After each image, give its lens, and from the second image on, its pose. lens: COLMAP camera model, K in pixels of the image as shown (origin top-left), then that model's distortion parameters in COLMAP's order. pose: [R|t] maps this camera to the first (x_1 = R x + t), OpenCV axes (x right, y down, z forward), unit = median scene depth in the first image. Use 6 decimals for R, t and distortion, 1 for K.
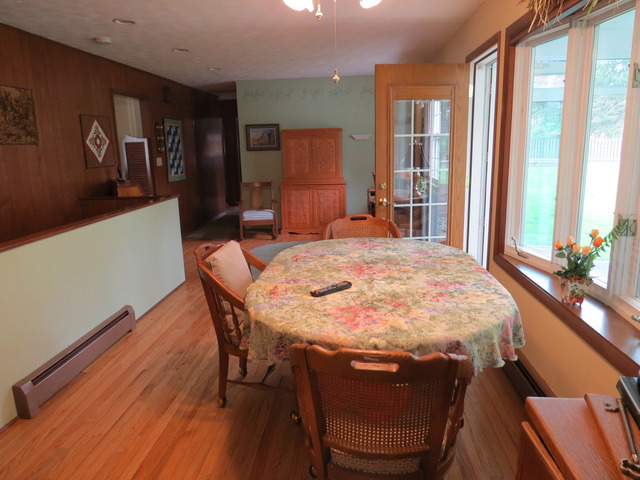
lens RADIAL K [[442.7, 0, 320.0], [0, 442.7, 240.0], [0, 0, 1]] dist [-0.047761, 0.028823]
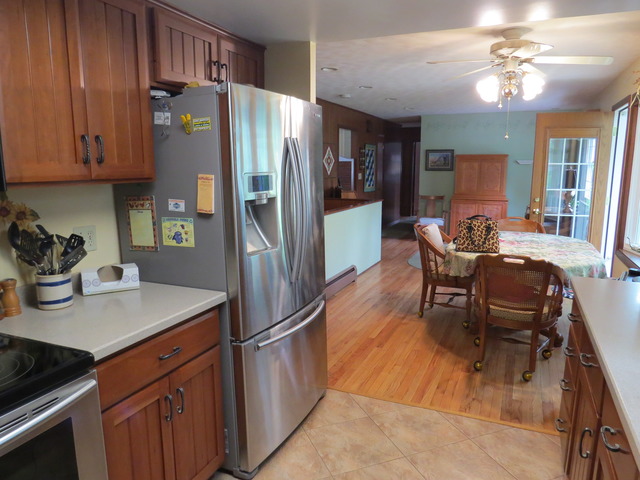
lens RADIAL K [[442.7, 0, 320.0], [0, 442.7, 240.0], [0, 0, 1]] dist [-0.047761, 0.028823]
pose [[0.939137, 0.082413, -0.333512, -0.019441], [-0.095965, 0.995087, -0.024334, 0.076762], [0.329868, 0.054858, 0.942432, -0.384211]]
